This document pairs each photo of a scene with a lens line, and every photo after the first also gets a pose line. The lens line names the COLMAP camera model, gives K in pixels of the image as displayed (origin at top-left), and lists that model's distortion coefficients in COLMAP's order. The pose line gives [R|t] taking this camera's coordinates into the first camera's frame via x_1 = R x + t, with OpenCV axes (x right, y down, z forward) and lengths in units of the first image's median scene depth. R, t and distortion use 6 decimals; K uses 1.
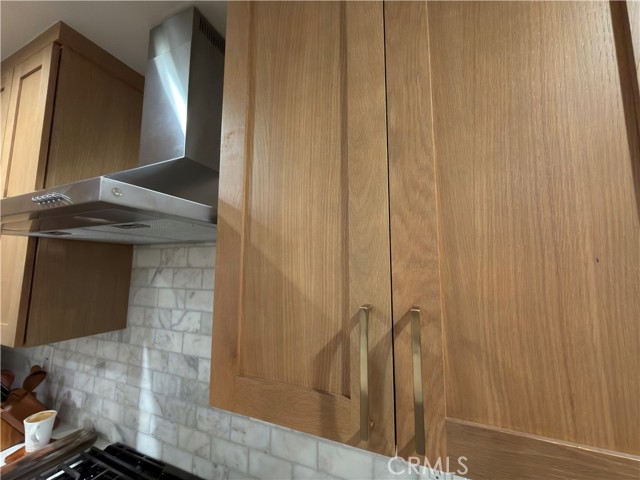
lens RADIAL K [[255.1, 0, 320.6], [0, 255.1, 240.1], [0, 0, 1]] dist [0.003025, -0.000253]
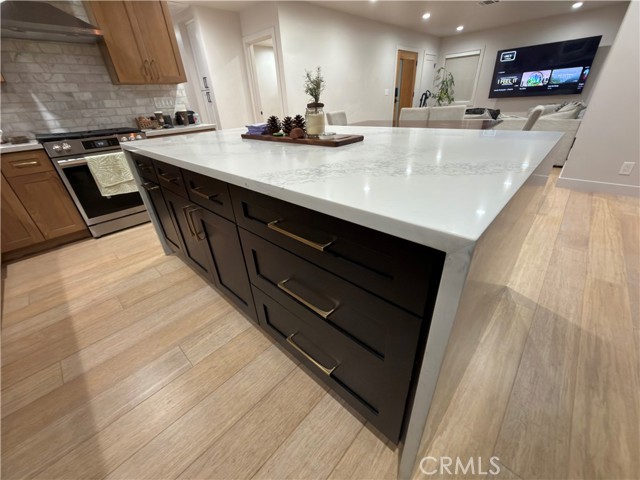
lens RADIAL K [[255.1, 0, 322.3], [0, 255.1, 236.6], [0, 0, 1]] dist [0.003025, -0.000253]
pose [[0.343438, -0.468123, 0.814194, -2.420845], [-0.047037, 0.857263, 0.512726, 0.230761], [-0.937997, -0.214387, 0.272397, -2.562204]]
